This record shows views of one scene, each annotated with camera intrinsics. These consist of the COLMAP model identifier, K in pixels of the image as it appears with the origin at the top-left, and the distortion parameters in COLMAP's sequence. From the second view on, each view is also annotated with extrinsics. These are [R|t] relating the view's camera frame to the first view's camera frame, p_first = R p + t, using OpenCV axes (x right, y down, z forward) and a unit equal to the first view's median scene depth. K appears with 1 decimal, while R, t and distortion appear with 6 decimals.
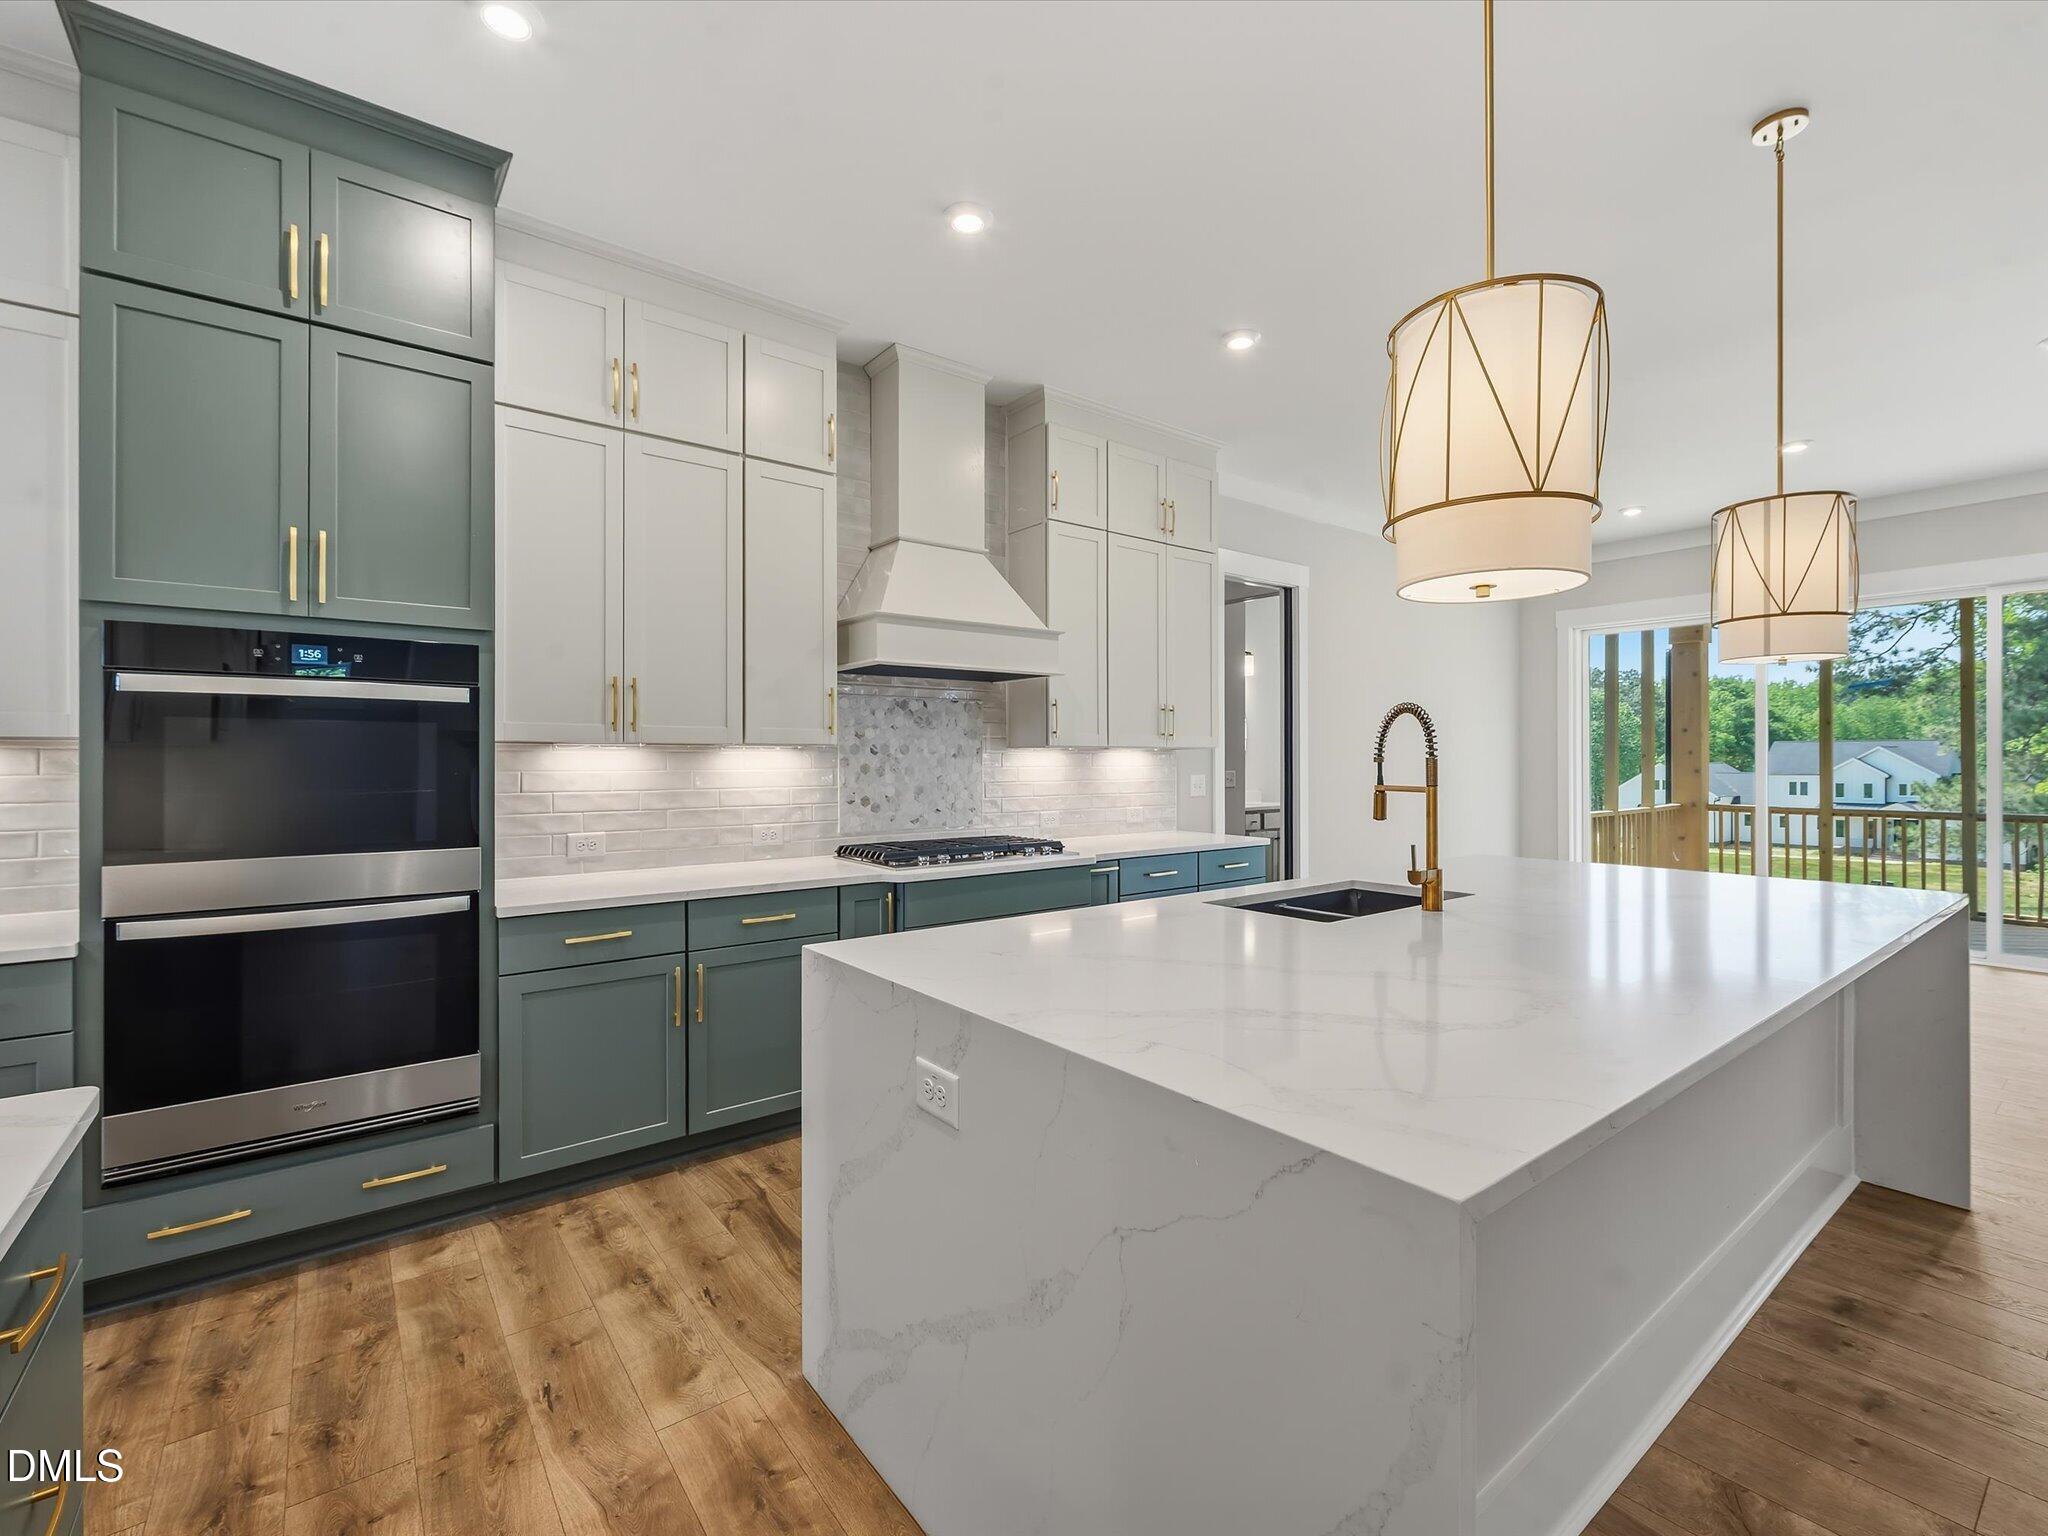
lens RADIAL K [[913.6, 0, 1023.2], [0, 913.6, 763.3], [0, 0, 1]] dist [0.002732, -0.001424]
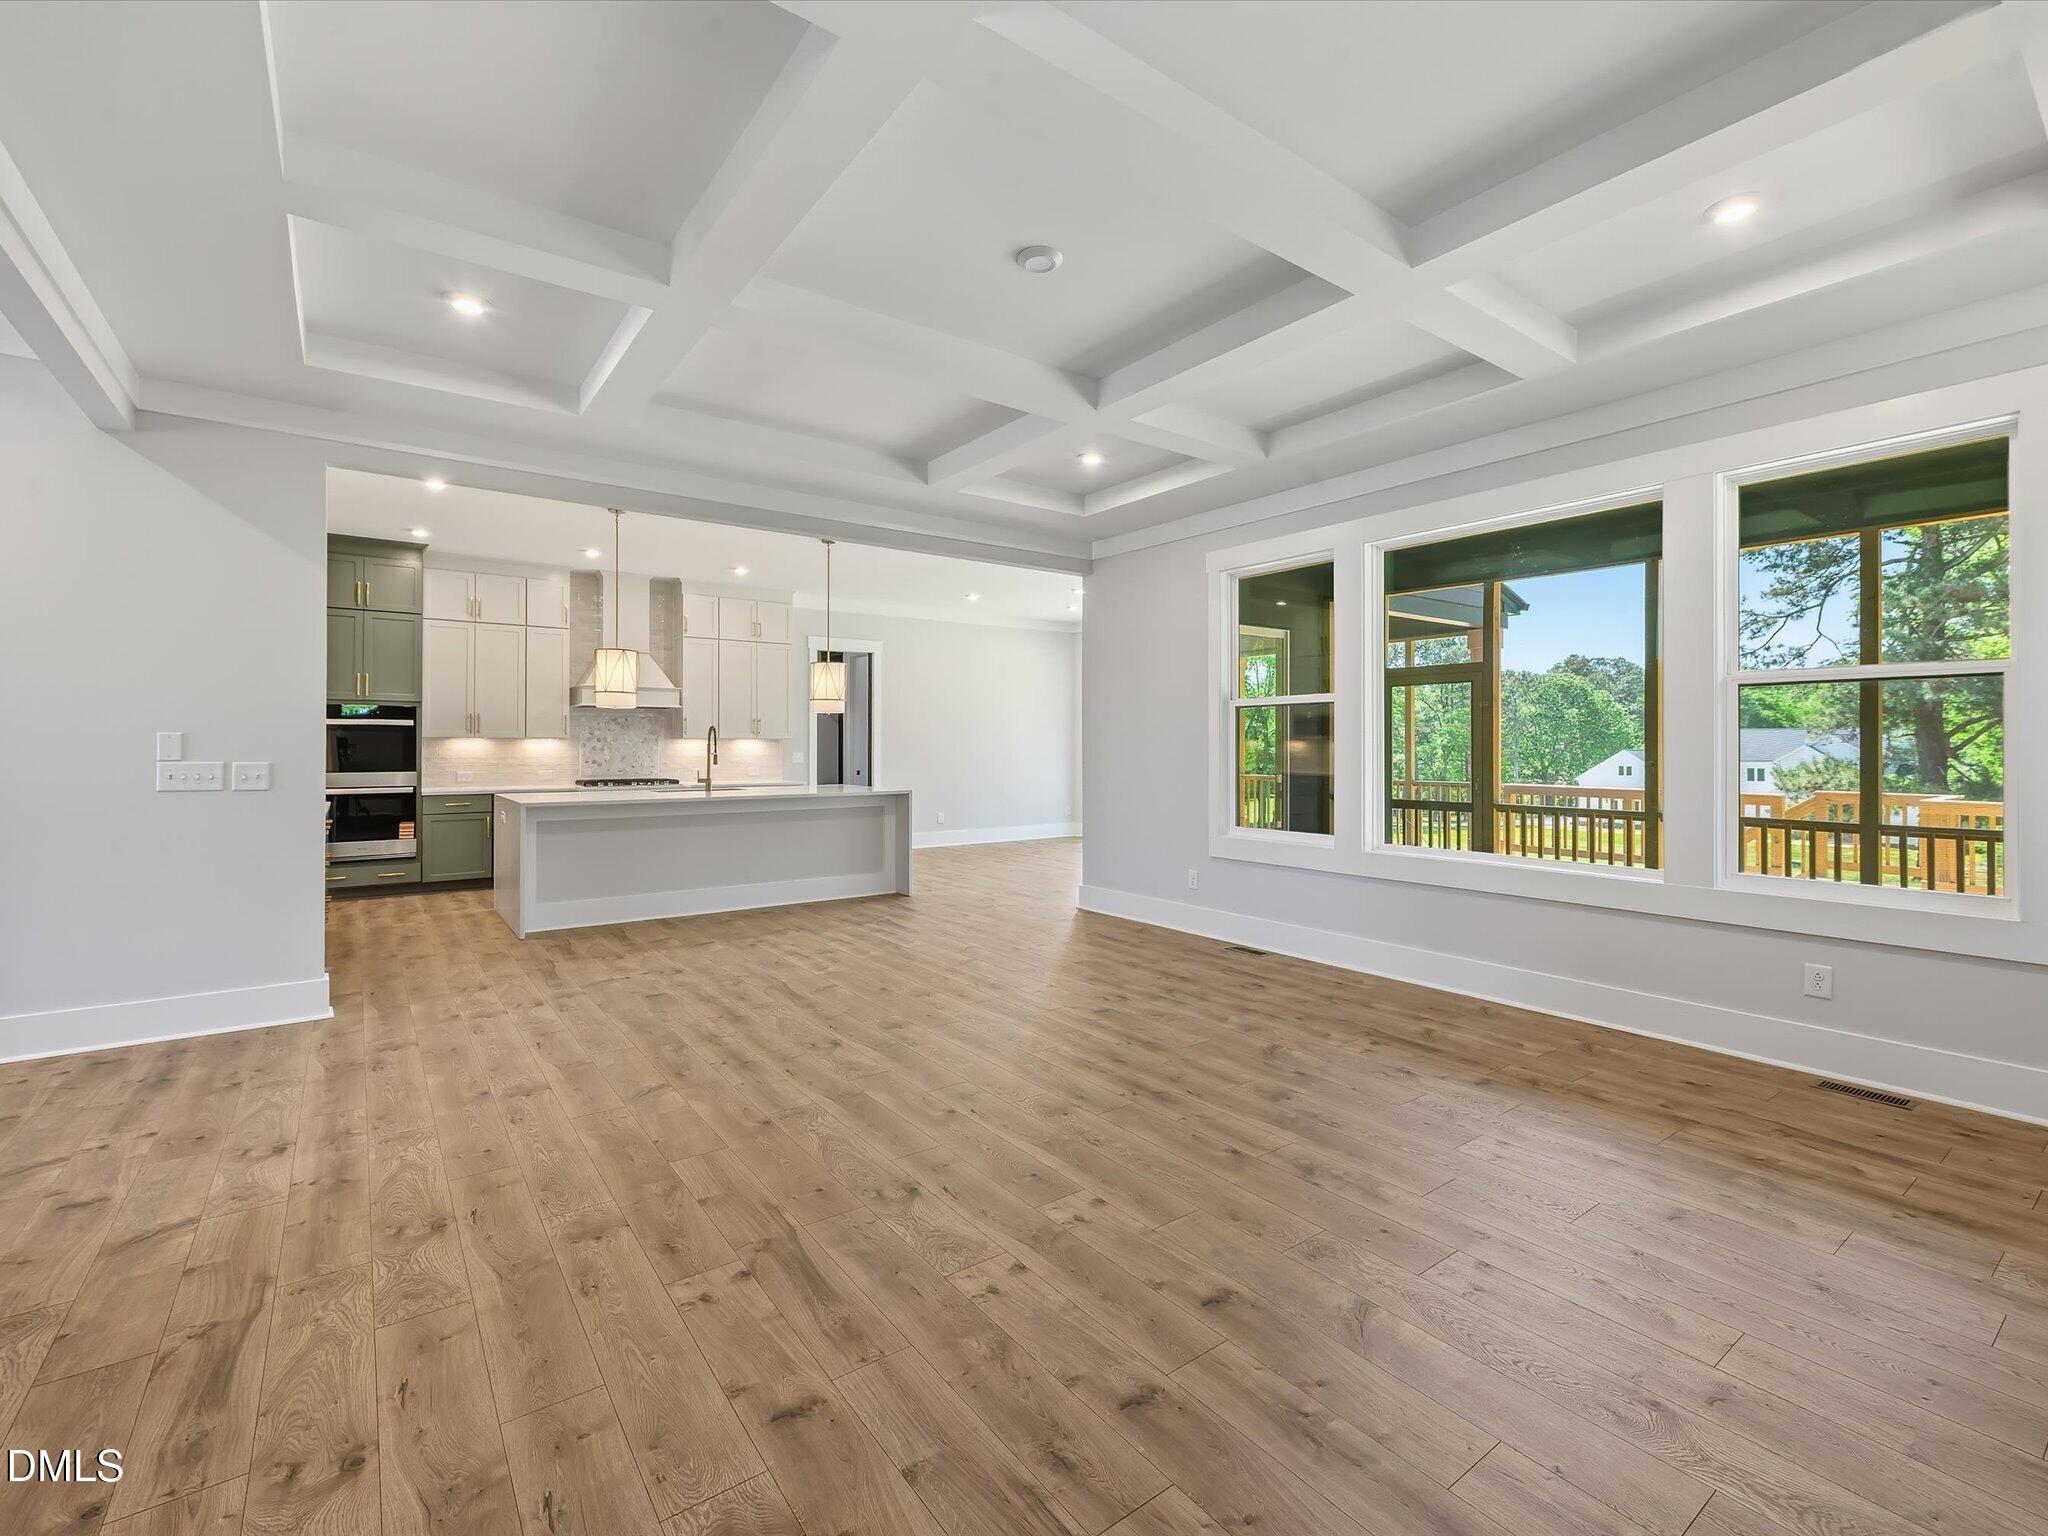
lens RADIAL K [[913.6, 0, 1014.9], [0, 913.6, 751.7], [0, 0, 1]] dist [0.002732, -0.001424]
pose [[0.999710, 0.004839, -0.023576, 1.018483], [-0.004705, 0.999972, 0.005763, -0.003464], [0.023603, -0.005651, 0.999705, -1.387165]]
